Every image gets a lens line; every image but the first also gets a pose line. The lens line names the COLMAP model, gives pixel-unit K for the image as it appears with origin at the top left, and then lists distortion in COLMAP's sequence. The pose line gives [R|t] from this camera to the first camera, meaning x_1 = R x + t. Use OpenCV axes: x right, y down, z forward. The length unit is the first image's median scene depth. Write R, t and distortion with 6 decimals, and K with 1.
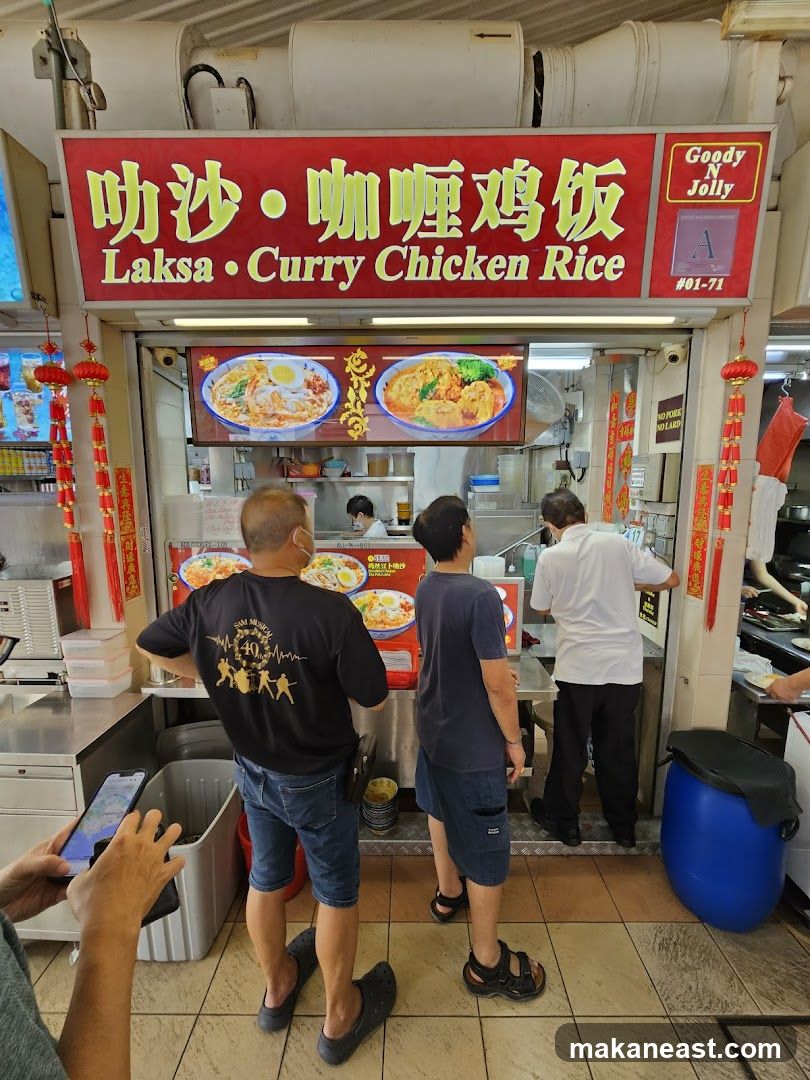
lens RADIAL K [[436.3, 0, 400.7], [0, 436.3, 538.7], [0, 0, 1]] dist [-0.016816, 0.005398]
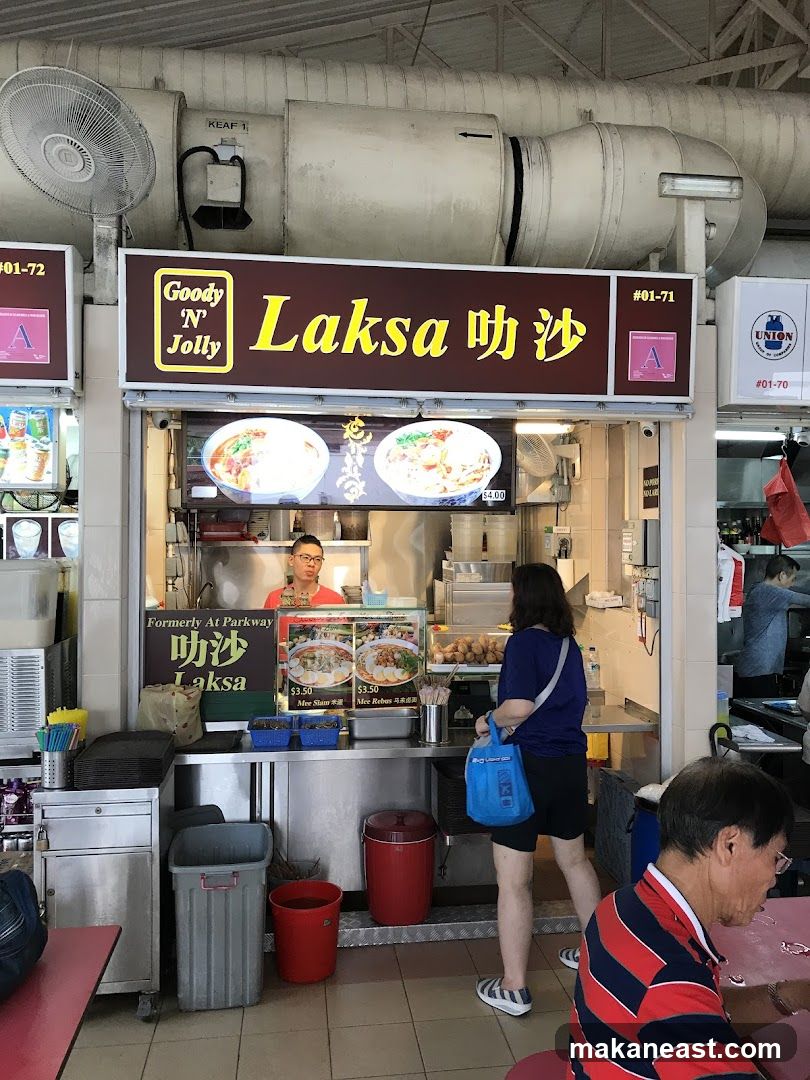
lens RADIAL K [[860.9, 0, 405.4], [0, 860.9, 537.4], [0, 0, 1]] dist [0.052938, -0.017412]
pose [[0.989729, 0.004844, 0.142874, -0.344773], [0.015287, 0.990109, -0.139466, 0.168394], [-0.142136, 0.140218, 0.979865, -1.240298]]
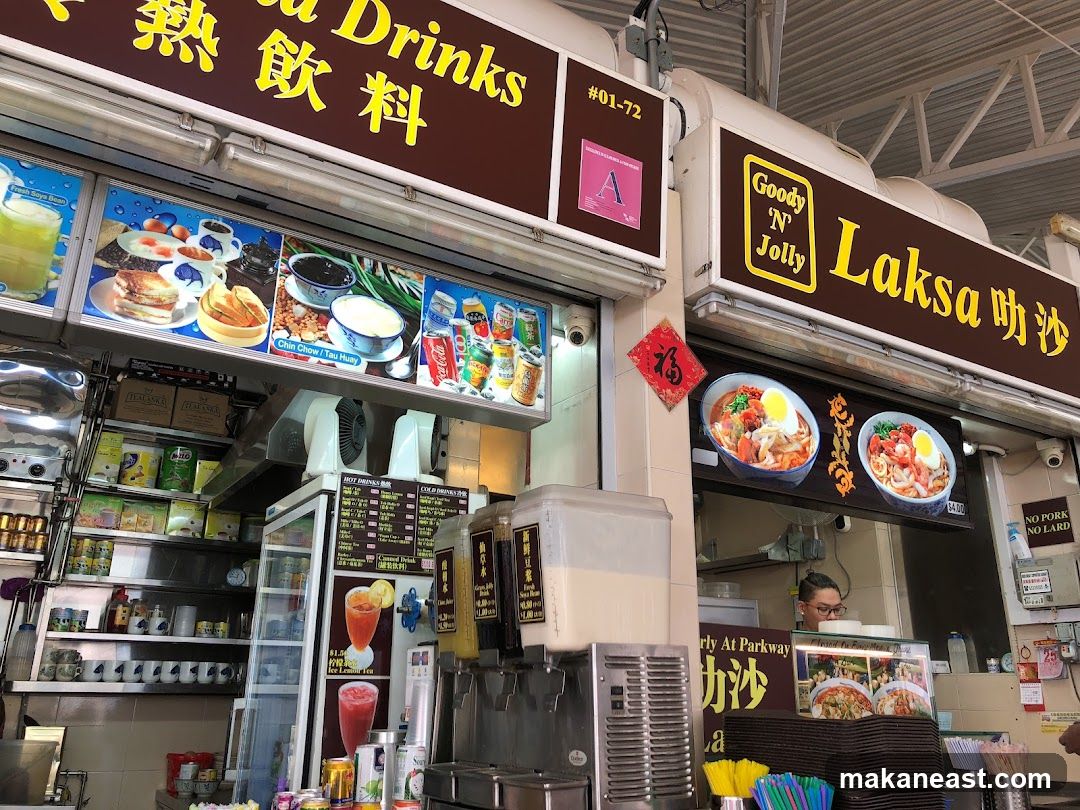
lens RADIAL K [[860.9, 0, 538.1], [0, 860.9, 402.9], [0, 0, 1]] dist [0.052938, -0.017412]
pose [[0.843646, 0.184645, 0.504151, -1.820528], [0.063830, 0.897850, -0.435649, 0.350041], [-0.533092, 0.399713, 0.745682, 0.079476]]
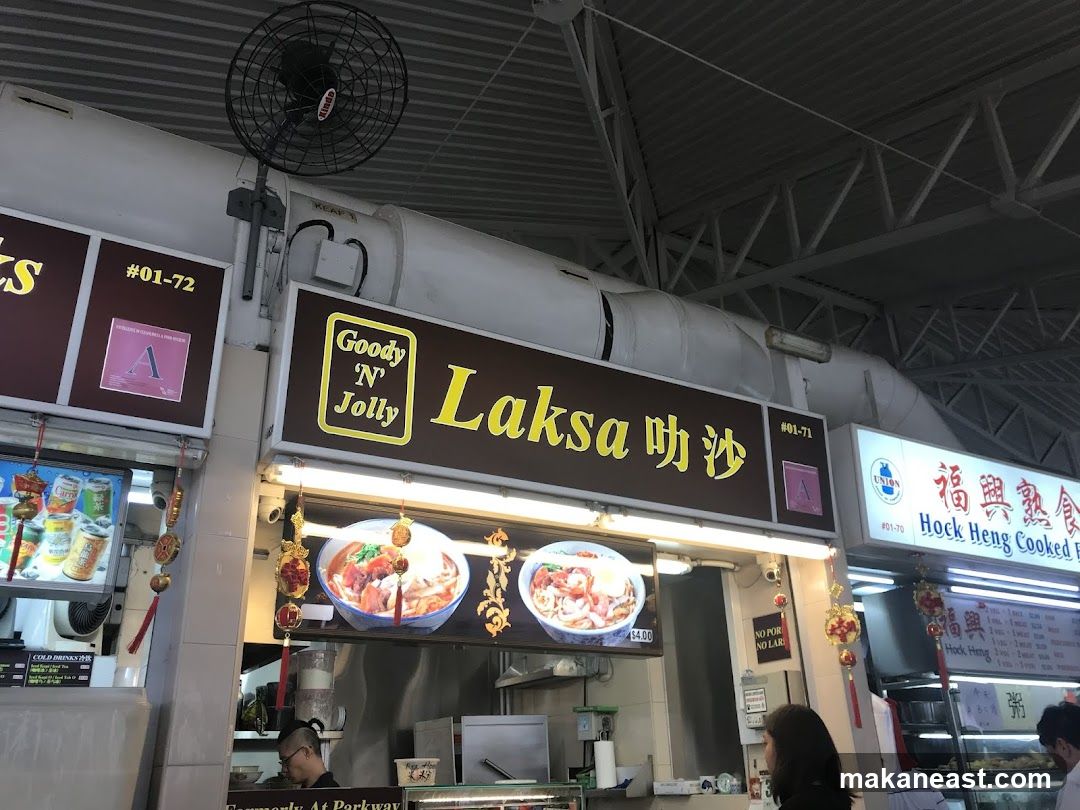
lens RADIAL K [[860.9, 0, 514.5], [0, 860.9, 416.1], [0, 0, 1]] dist [0.052938, -0.017412]
pose [[0.857705, 0.180492, 0.481420, -1.165455], [0.098618, 0.861215, -0.498582, 0.272018], [-0.504596, 0.475113, 0.720868, -0.420241]]
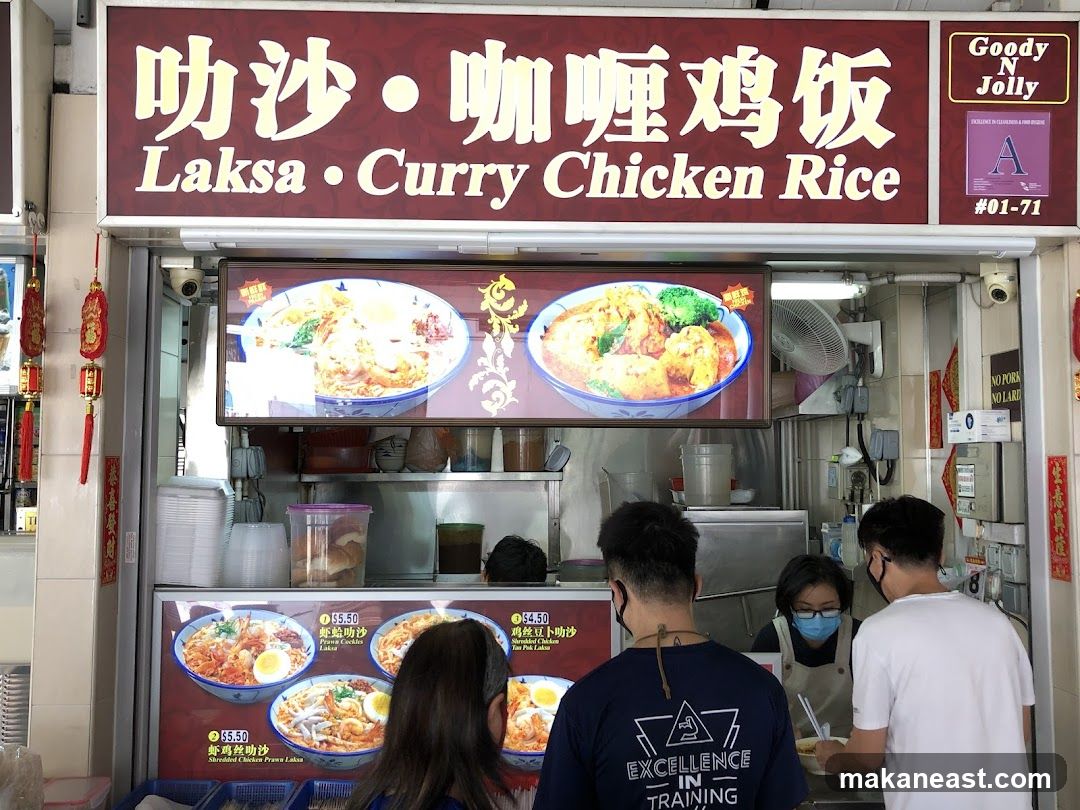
lens RADIAL K [[1068.2, 0, 540.3], [0, 1068.2, 398.3], [0, 0, 1]] dist [0.001952, 0.000000]
pose [[0.999068, 0.007141, 0.042558, -0.133416], [0.001613, 0.979345, -0.202190, 0.060517], [-0.043123, 0.202071, 0.978421, -0.592545]]
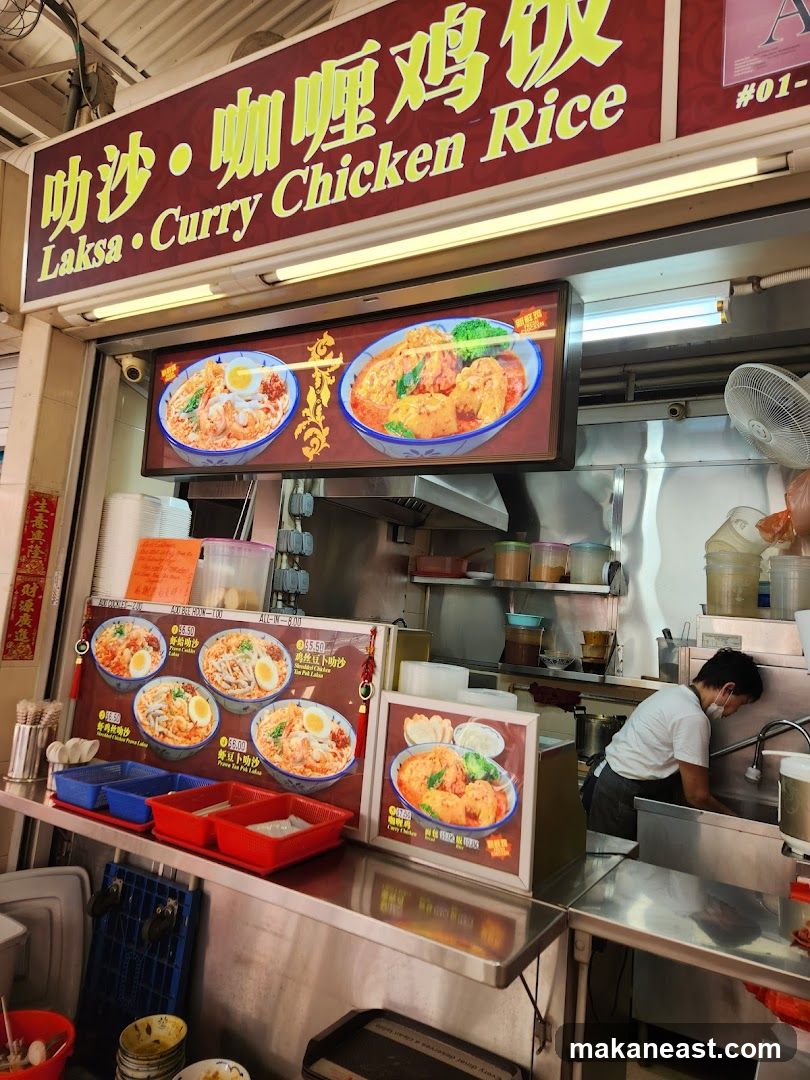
lens RADIAL K [[715.3, 0, 399.8], [0, 715.3, 543.6], [0, 0, 1]] dist [0.040911, -0.020982]
pose [[0.861000, 0.025809, -0.507950, 0.743271], [-0.162249, 0.960469, -0.226219, 0.151400], [0.482032, 0.277189, 0.831151, 0.263643]]
